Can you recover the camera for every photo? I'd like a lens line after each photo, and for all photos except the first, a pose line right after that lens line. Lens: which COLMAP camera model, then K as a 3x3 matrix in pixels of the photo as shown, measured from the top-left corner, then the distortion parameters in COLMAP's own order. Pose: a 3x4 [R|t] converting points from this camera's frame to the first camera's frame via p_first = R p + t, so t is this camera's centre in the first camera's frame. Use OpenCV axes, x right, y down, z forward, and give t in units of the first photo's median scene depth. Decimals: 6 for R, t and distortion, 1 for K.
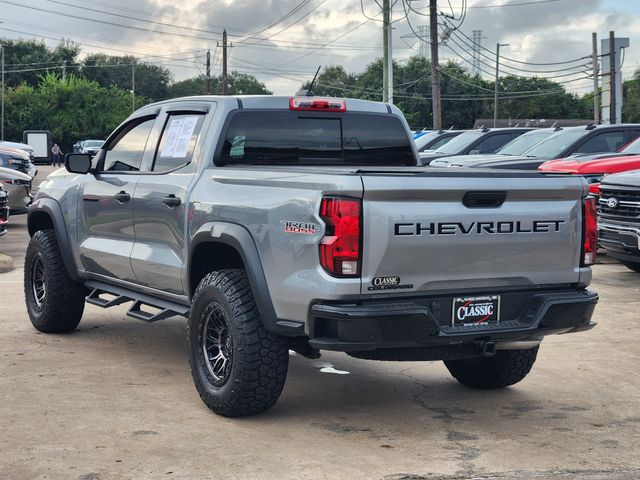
lens RADIAL K [[1230.9, 0, 319.7], [0, 1230.9, 208.6], [0, 0, 1]] dist [-0.563373, 4.352822]
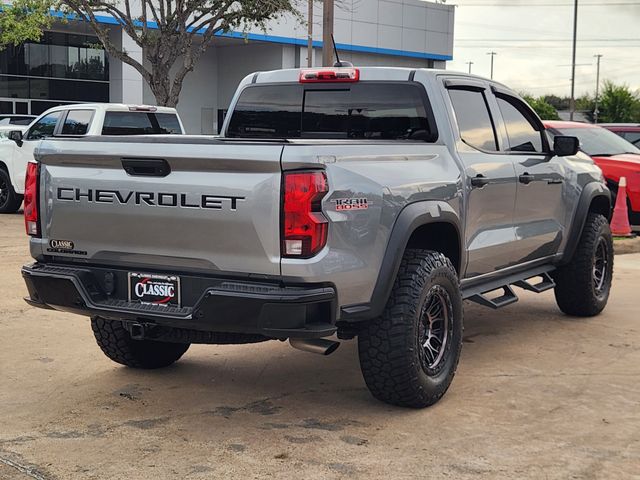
lens RADIAL K [[1047.7, 0, 320.0], [0, 1047.7, 240.0], [0, 0, 1]] dist [0.044731, 0.123282]
pose [[0.527732, 0.075736, -0.846028, 0.863521], [-0.047101, 0.997094, 0.059879, -0.006399], [0.848104, 0.008248, 0.529766, 0.691657]]
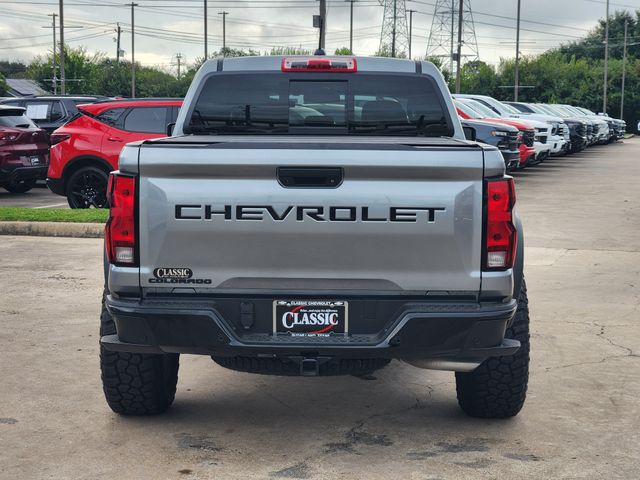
lens RADIAL K [[1230.9, 0, 319.7], [0, 1230.9, 208.6], [0, 0, 1]] dist [-0.563373, 4.352822]
pose [[0.864377, 0.030502, -0.501918, 0.532920], [-0.019530, 0.999442, 0.027104, -0.008887], [0.502465, -0.013626, 0.864490, 0.319635]]
